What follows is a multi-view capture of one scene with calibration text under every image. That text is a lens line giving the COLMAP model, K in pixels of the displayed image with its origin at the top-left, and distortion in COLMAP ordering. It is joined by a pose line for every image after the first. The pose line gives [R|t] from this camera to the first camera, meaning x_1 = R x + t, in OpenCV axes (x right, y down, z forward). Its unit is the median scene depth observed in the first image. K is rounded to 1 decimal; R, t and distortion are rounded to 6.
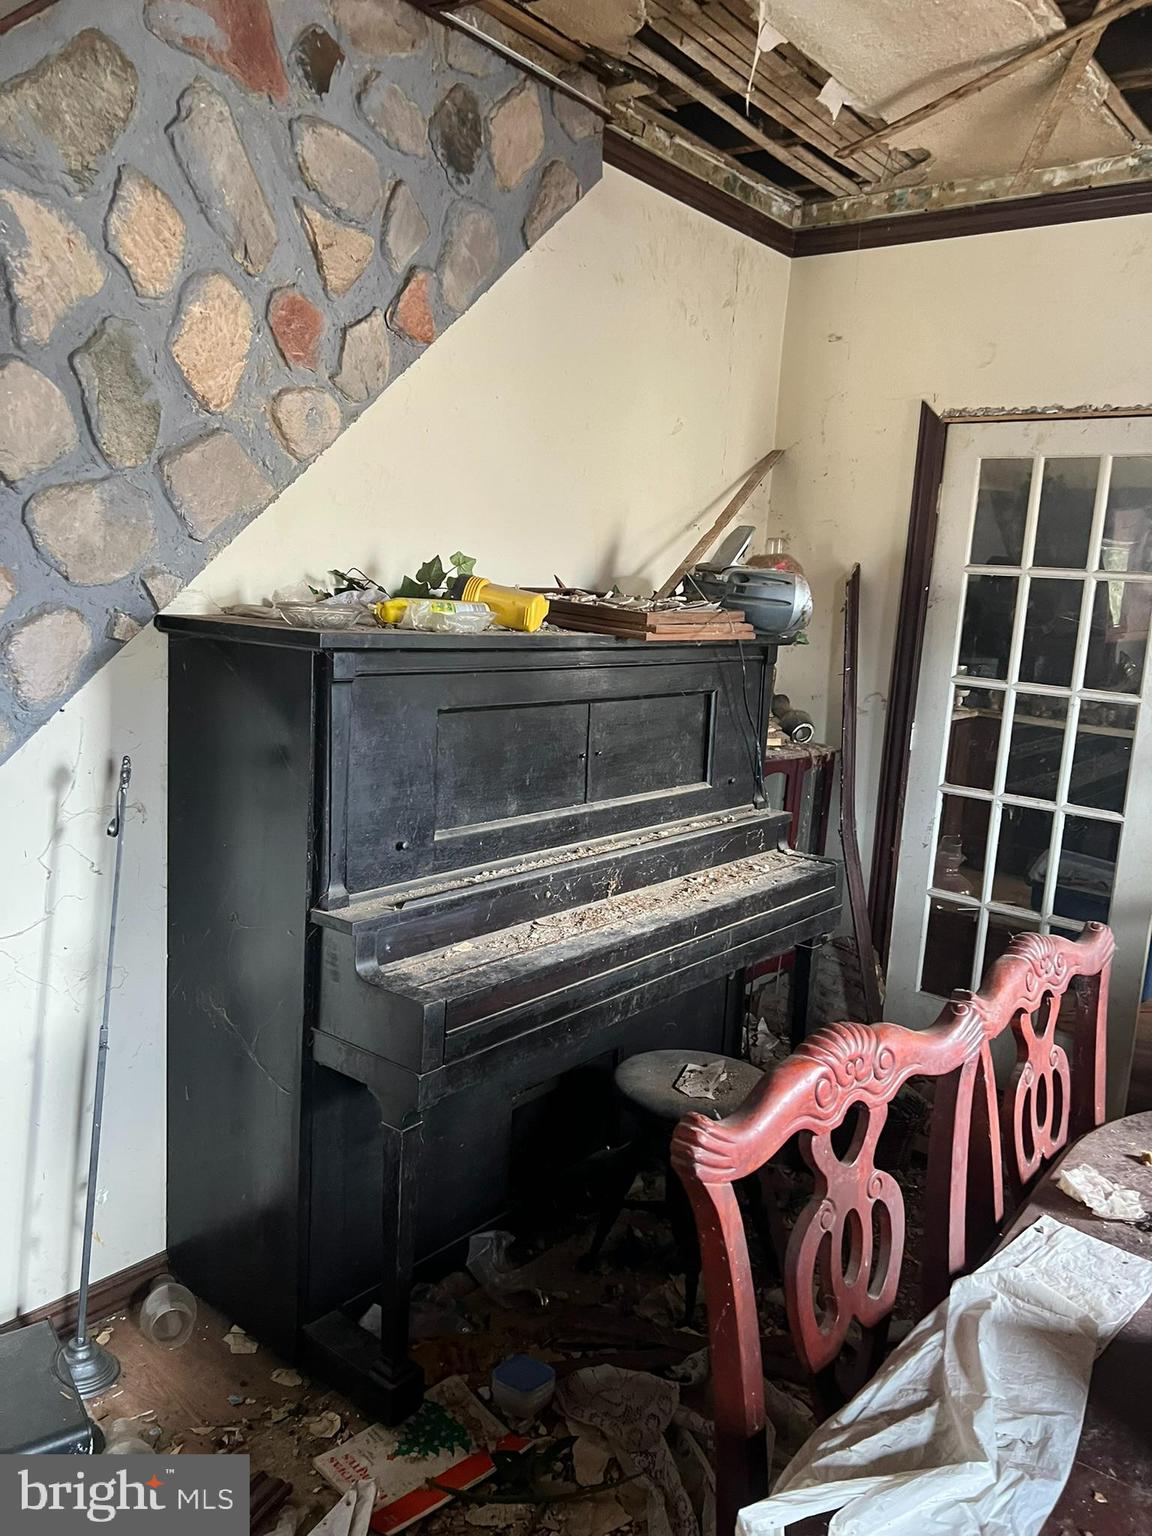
lens RADIAL K [[1146.8, 0, 580.3], [0, 1146.8, 776.9], [0, 0, 1]] dist [0.061760, -0.073294]
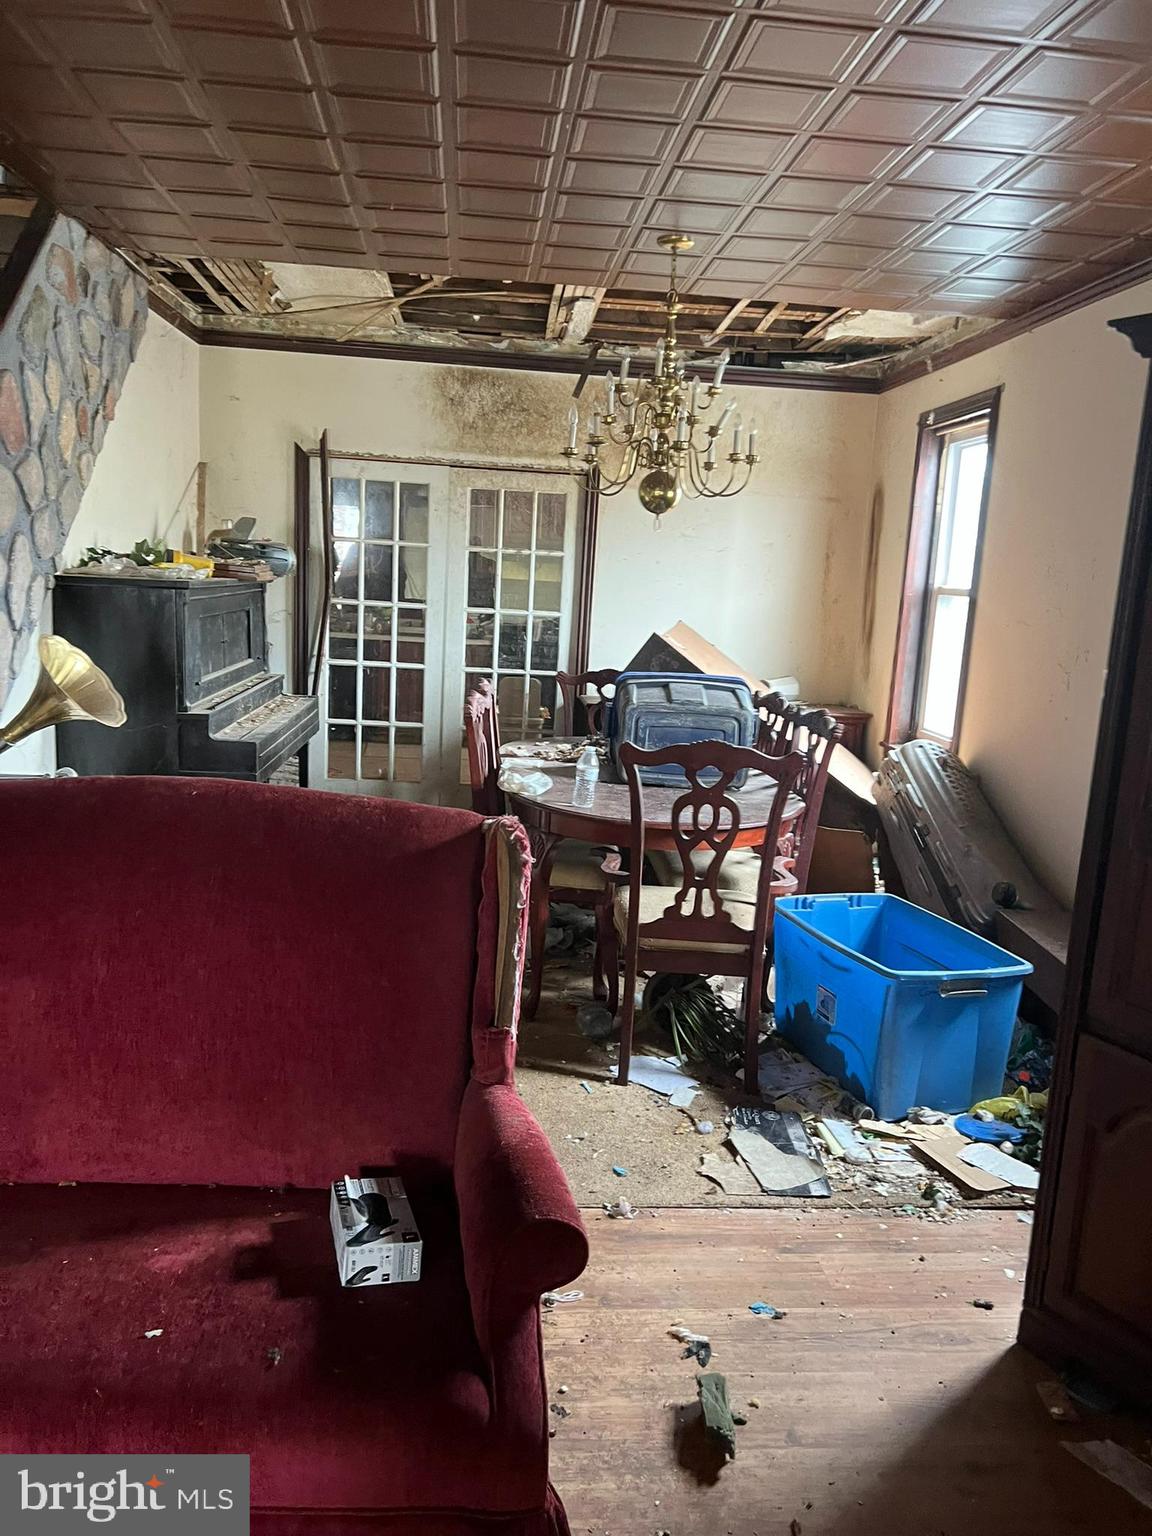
lens RADIAL K [[1146.8, 0, 572.1], [0, 1146.8, 763.7], [0, 0, 1]] dist [0.061760, -0.073294]
pose [[0.735728, -0.136562, 0.663366, -0.667526], [0.108601, 0.990575, 0.083474, 0.063718], [-0.668513, 0.010628, 0.743624, -0.624467]]
